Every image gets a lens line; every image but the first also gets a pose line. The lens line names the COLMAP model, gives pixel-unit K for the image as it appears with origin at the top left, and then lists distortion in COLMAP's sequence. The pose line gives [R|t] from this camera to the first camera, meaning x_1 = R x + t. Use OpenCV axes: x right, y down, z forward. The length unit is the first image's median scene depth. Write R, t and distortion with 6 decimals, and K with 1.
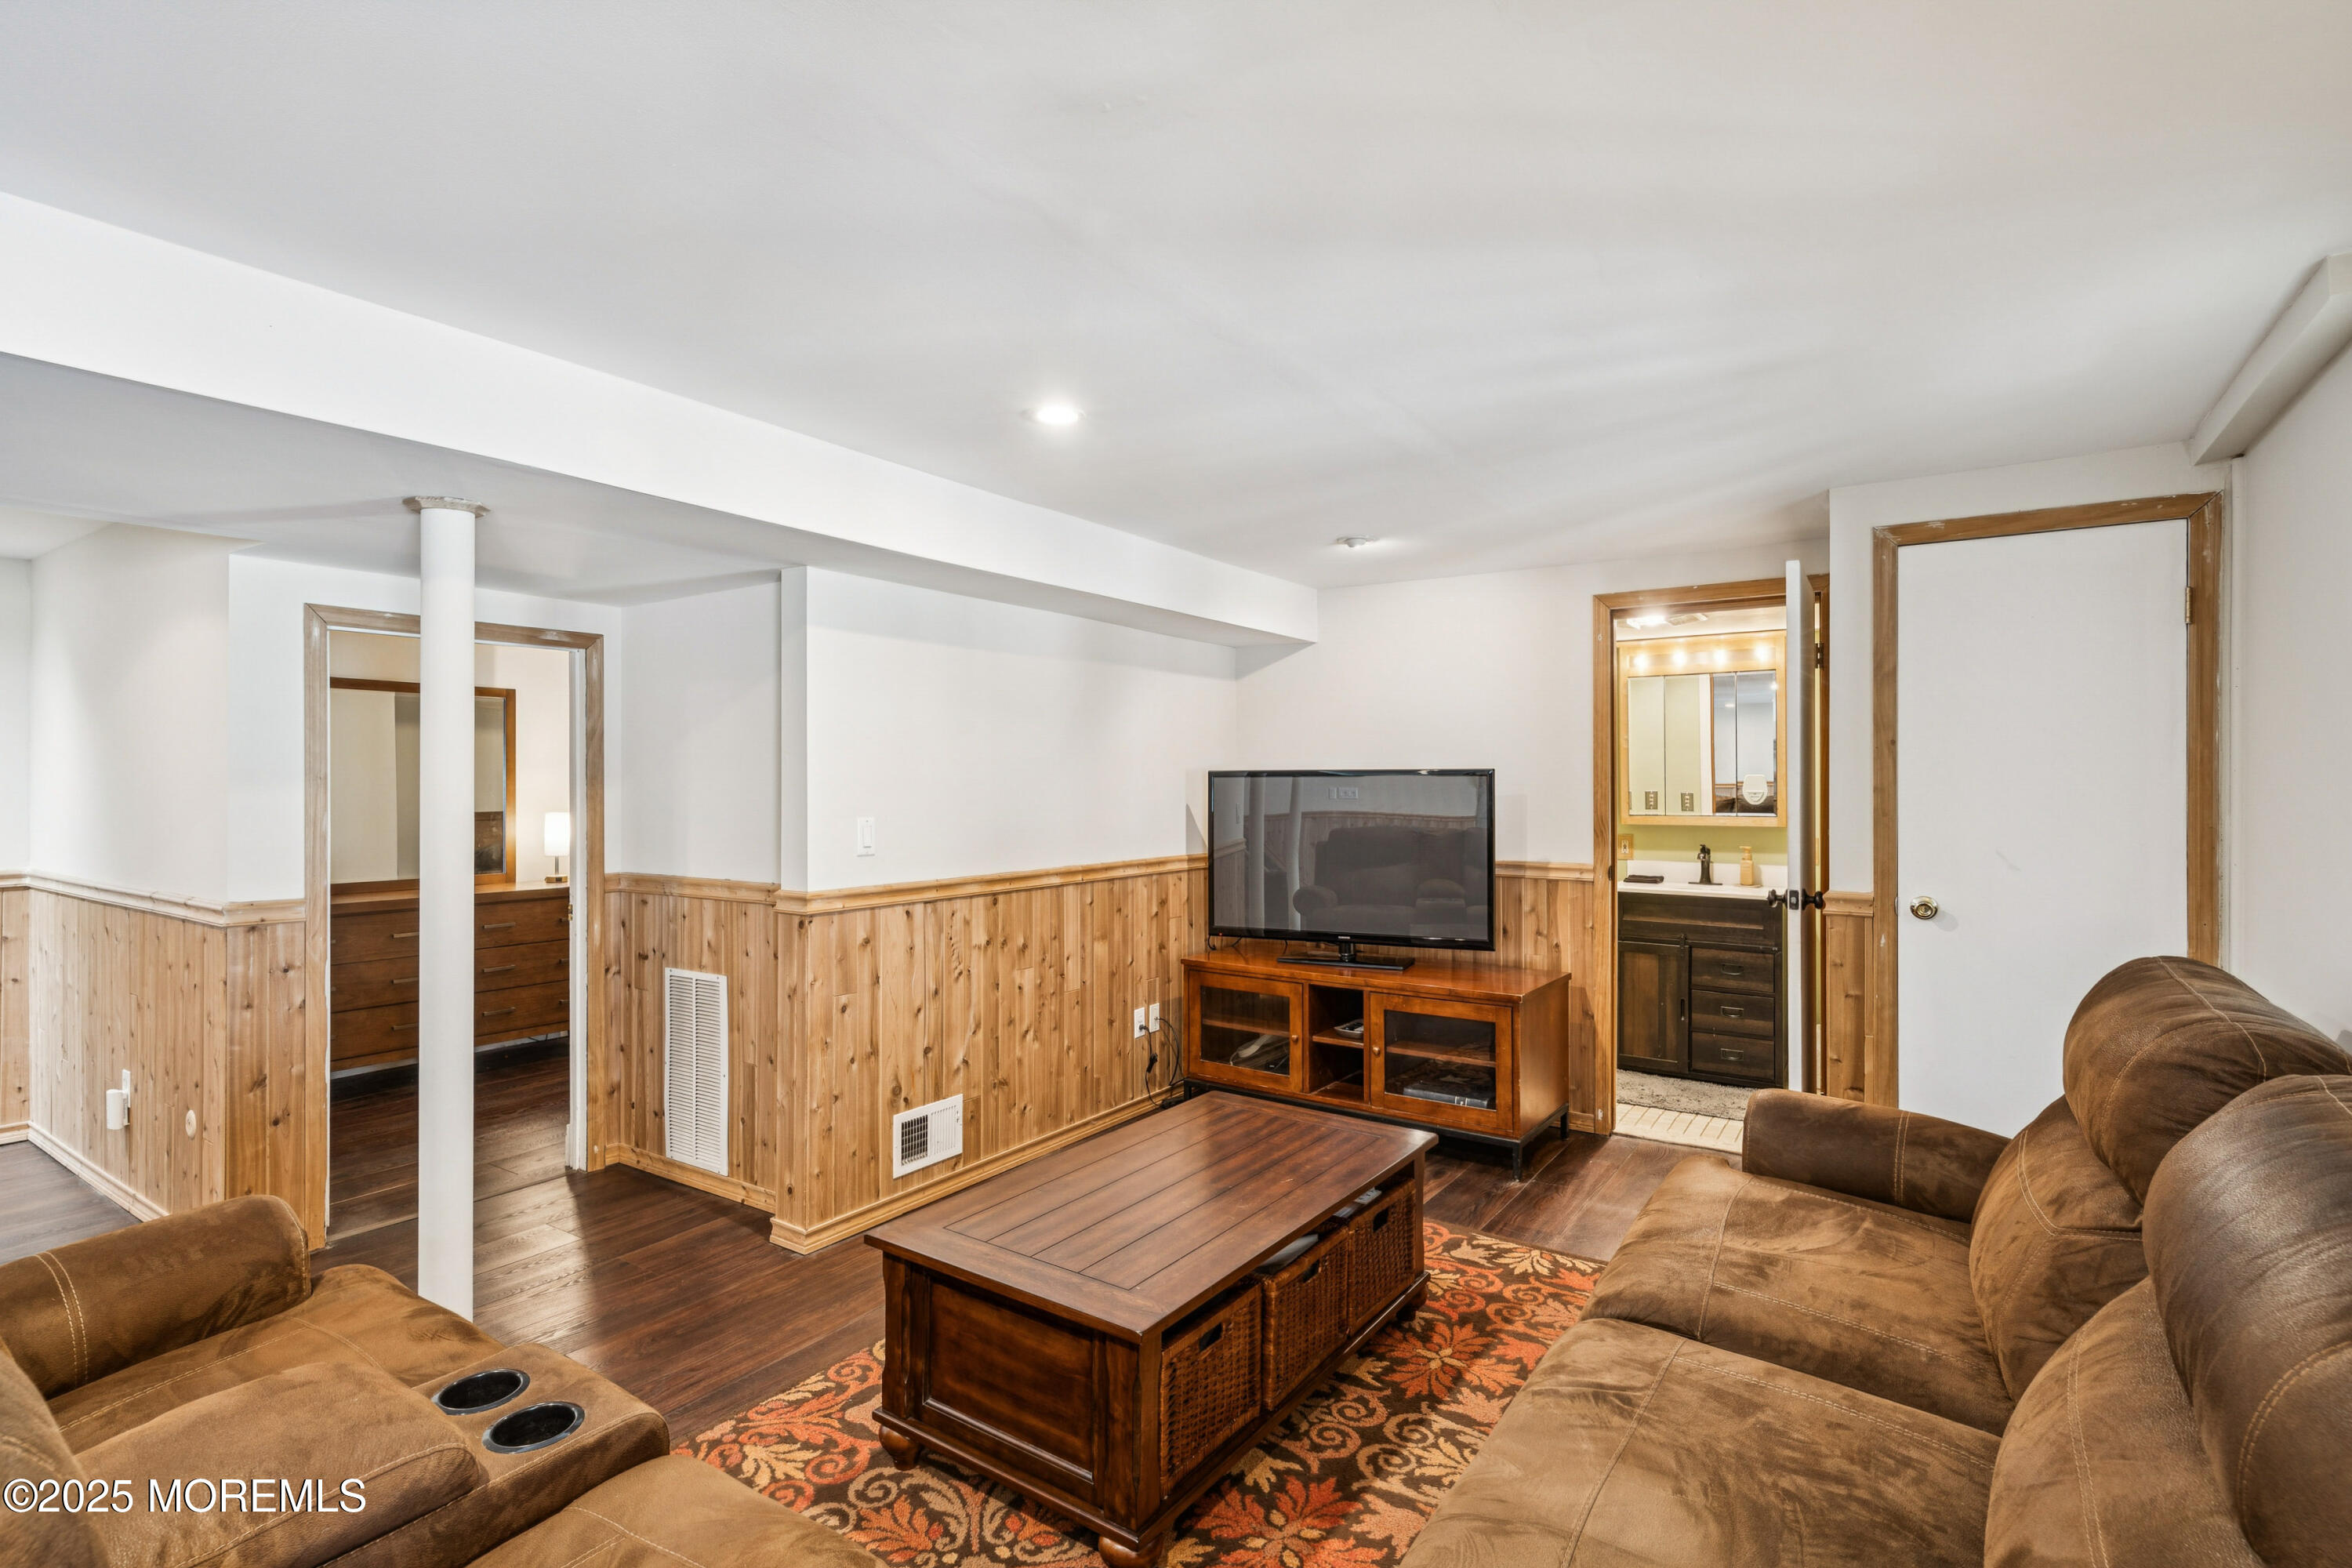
lens RADIAL K [[1129.1, 0, 1177.2], [0, 1129.1, 776.4], [0, 0, 1]] dist [-0.000908, 0.000860]
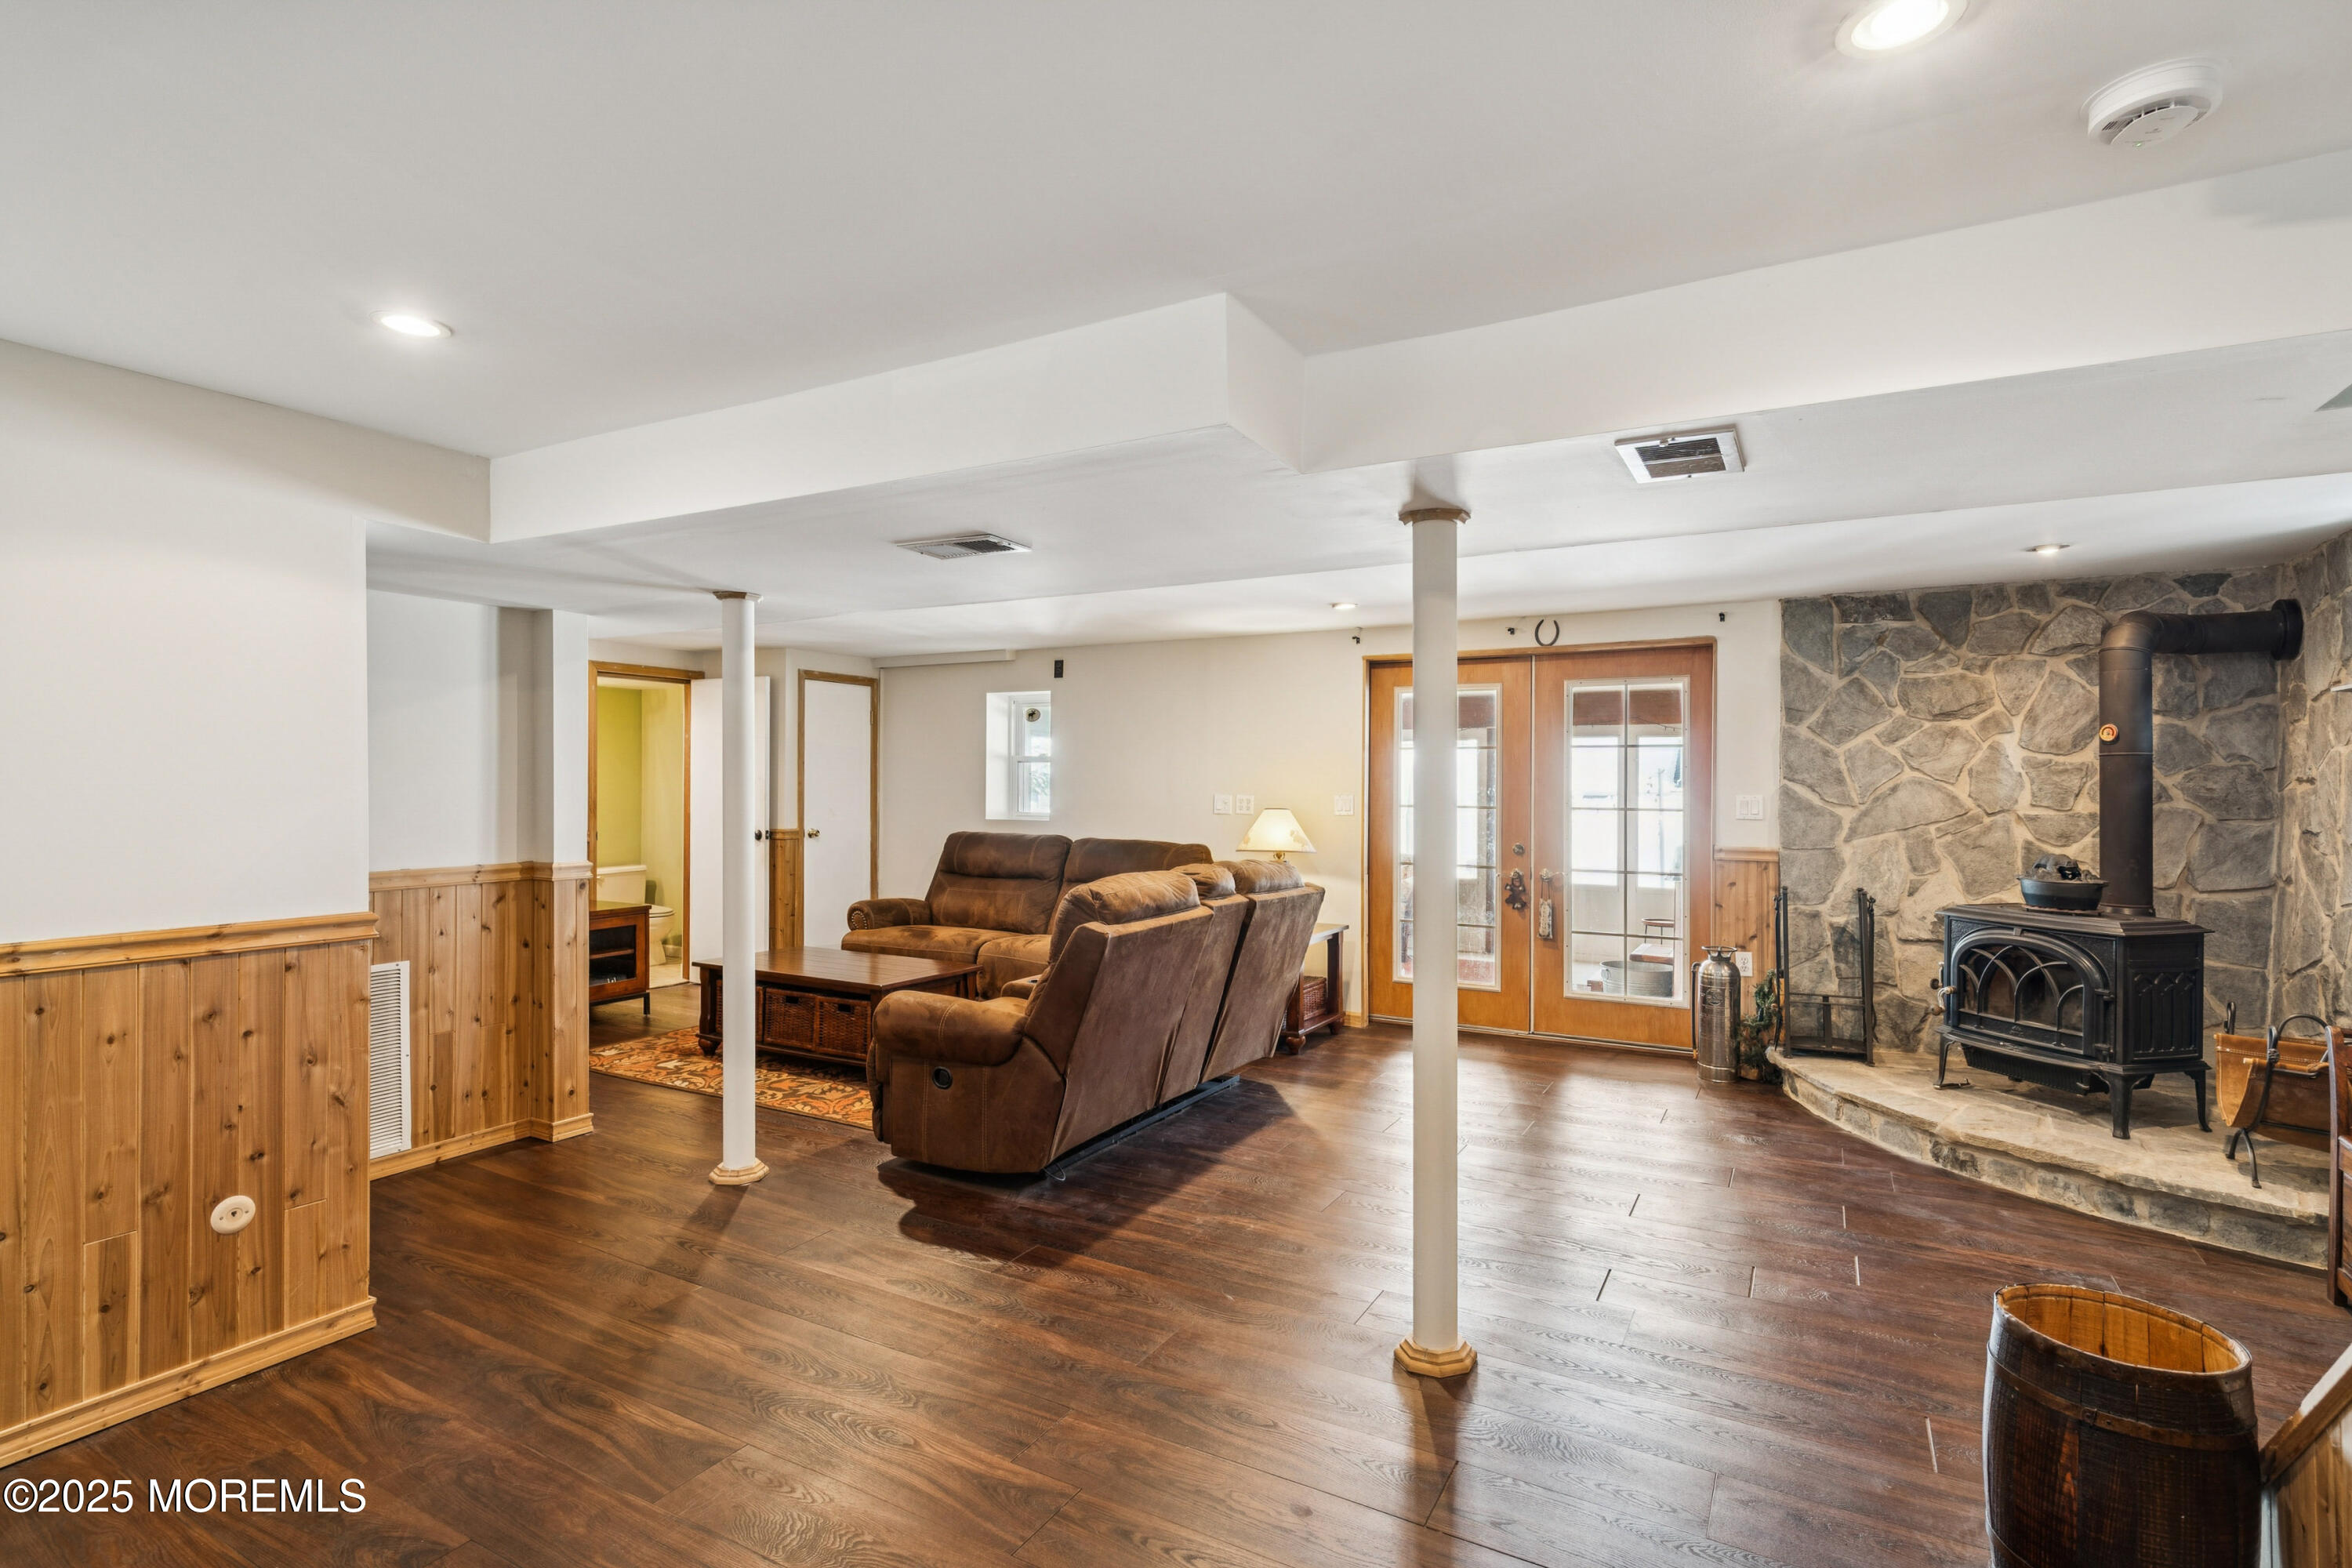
lens RADIAL K [[1129.1, 0, 1176.1], [0, 1129.1, 783.8], [0, 0, 1]] dist [-0.000908, 0.000860]
pose [[-0.090931, 0.000490, 0.995857, -1.770135], [-0.004557, 0.999989, -0.000908, 0.011665], [-0.995847, -0.004620, -0.090928, 0.448082]]
